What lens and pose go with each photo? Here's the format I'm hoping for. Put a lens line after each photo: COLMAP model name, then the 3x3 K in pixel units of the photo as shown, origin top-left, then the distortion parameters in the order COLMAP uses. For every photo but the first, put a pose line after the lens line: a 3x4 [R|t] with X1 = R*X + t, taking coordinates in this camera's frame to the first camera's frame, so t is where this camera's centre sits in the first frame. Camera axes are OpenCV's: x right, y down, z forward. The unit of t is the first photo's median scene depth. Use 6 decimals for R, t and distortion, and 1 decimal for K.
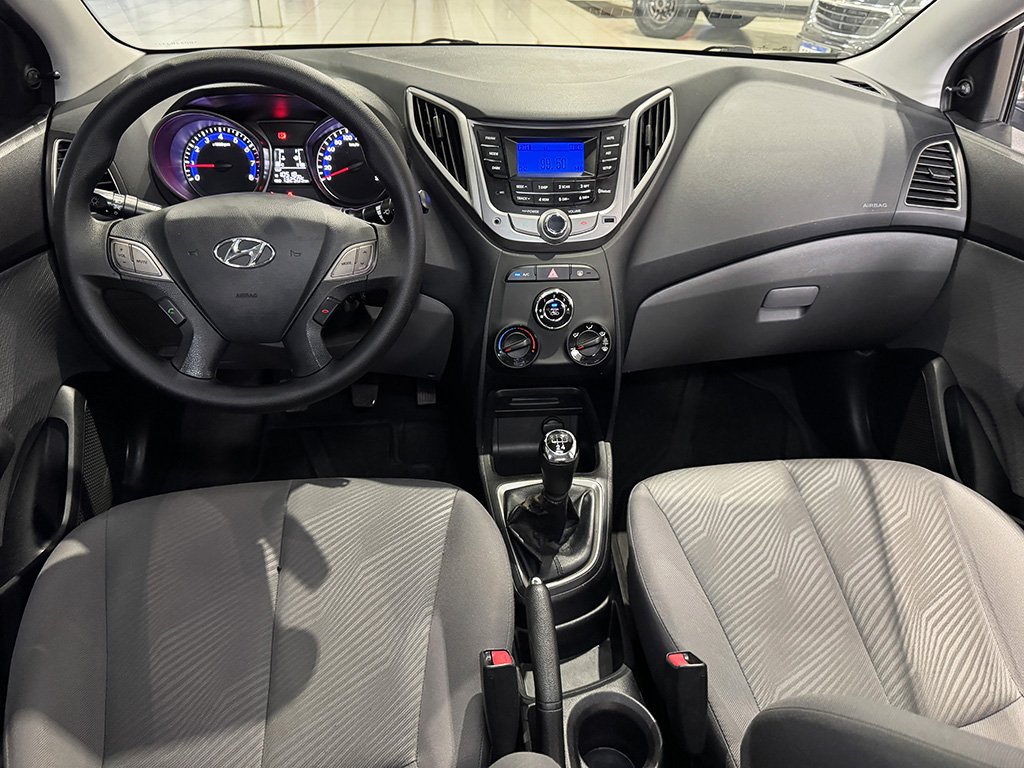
lens RADIAL K [[722.4, 0, 511.9], [0, 722.4, 387.3], [0, 0, 1]] dist [0.121622, -0.257351]
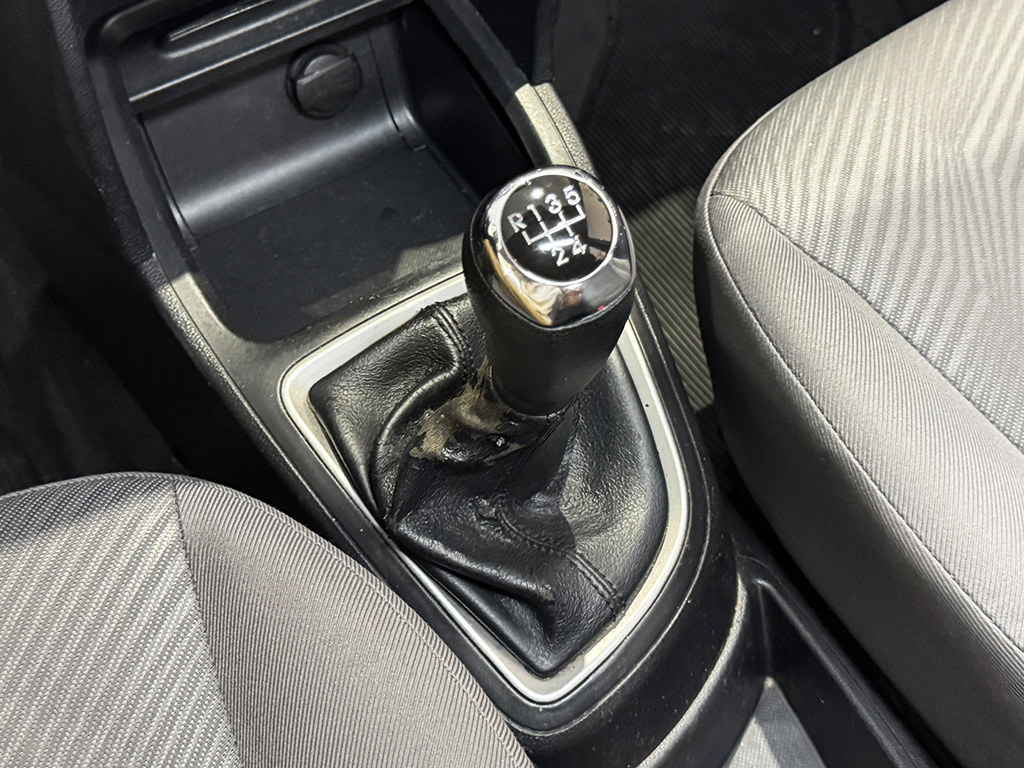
lens RADIAL K [[1268.1, 0, 512.0], [0, 1268.1, 384.0], [0, 0, 1]] dist [0.210056, -0.516670]
pose [[0.895982, -0.384138, 0.222832, -0.049553], [0.261877, 0.862272, 0.433482, -0.055186], [-0.358659, -0.330038, 0.873177, 0.548625]]
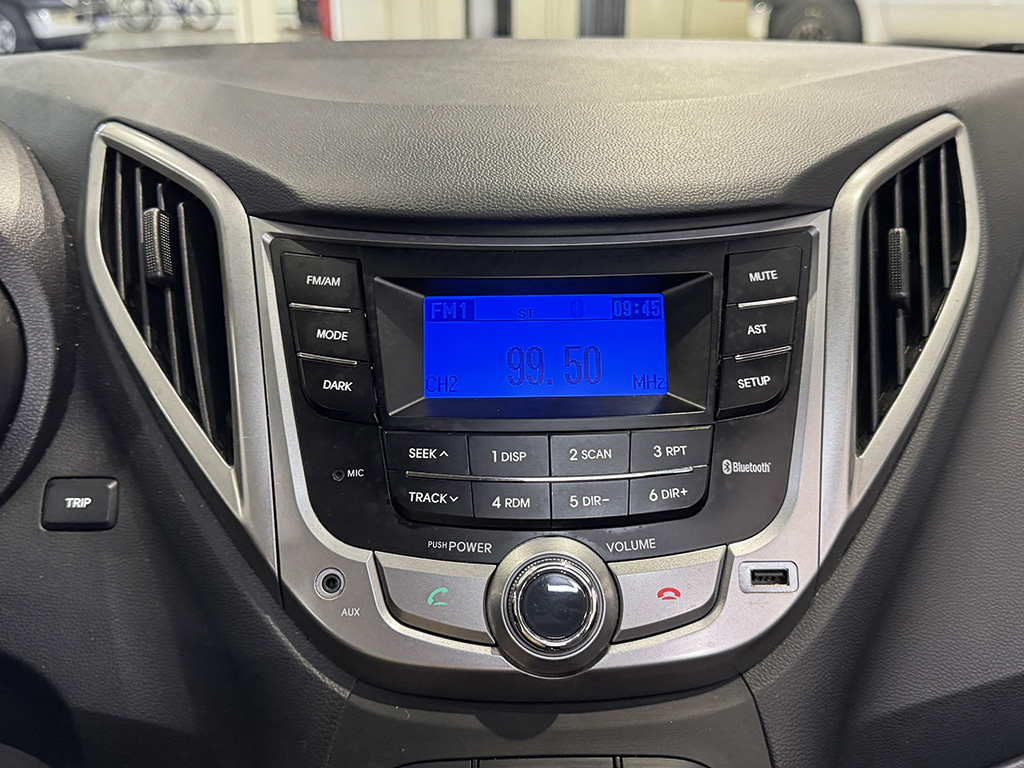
lens RADIAL K [[1014.9, 0, 512.0], [0, 1014.9, 384.0], [0, 0, 1]] dist [0.186253, -0.506346]
pose [[0.996065, 0.001345, -0.088613, 0.073844], [-0.017825, 0.982491, -0.185458, -0.224491], [0.086812, 0.186308, 0.978649, 0.612959]]
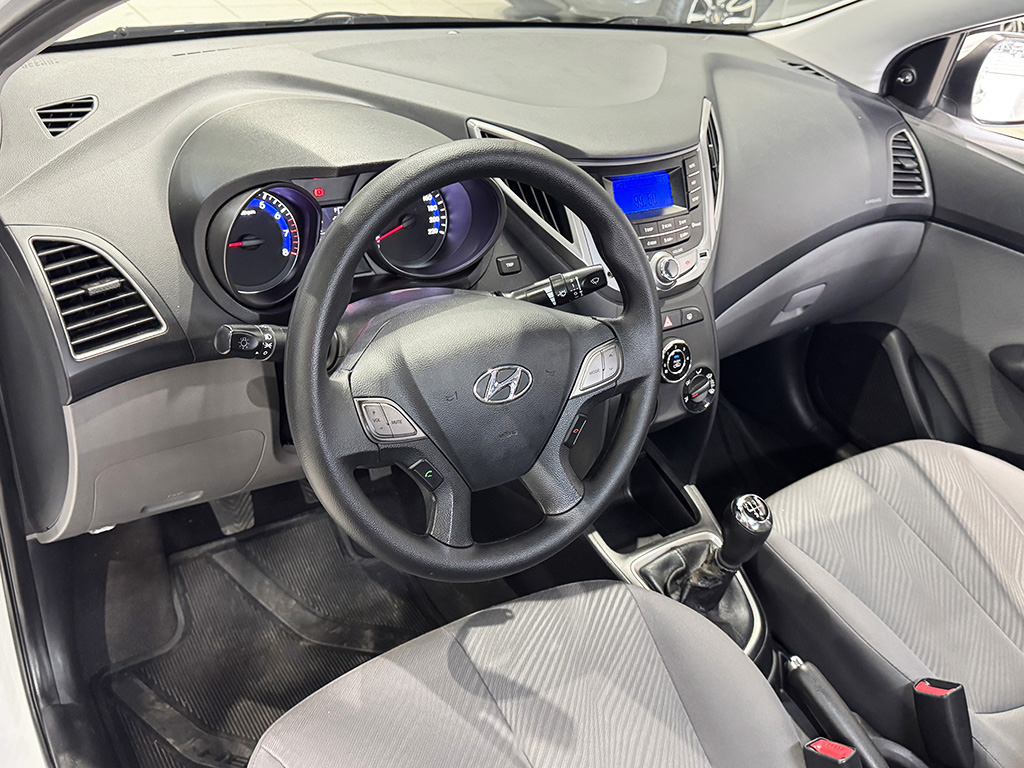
lens RADIAL K [[911.2, 0, 512.0], [0, 911.2, 384.0], [0, 0, 1]] dist [0.252315, -0.811756]
pose [[0.878563, -0.185555, 0.440109, -0.615326], [0.164419, 0.982628, 0.086069, -0.206445], [-0.448434, -0.003255, 0.893810, 0.063580]]
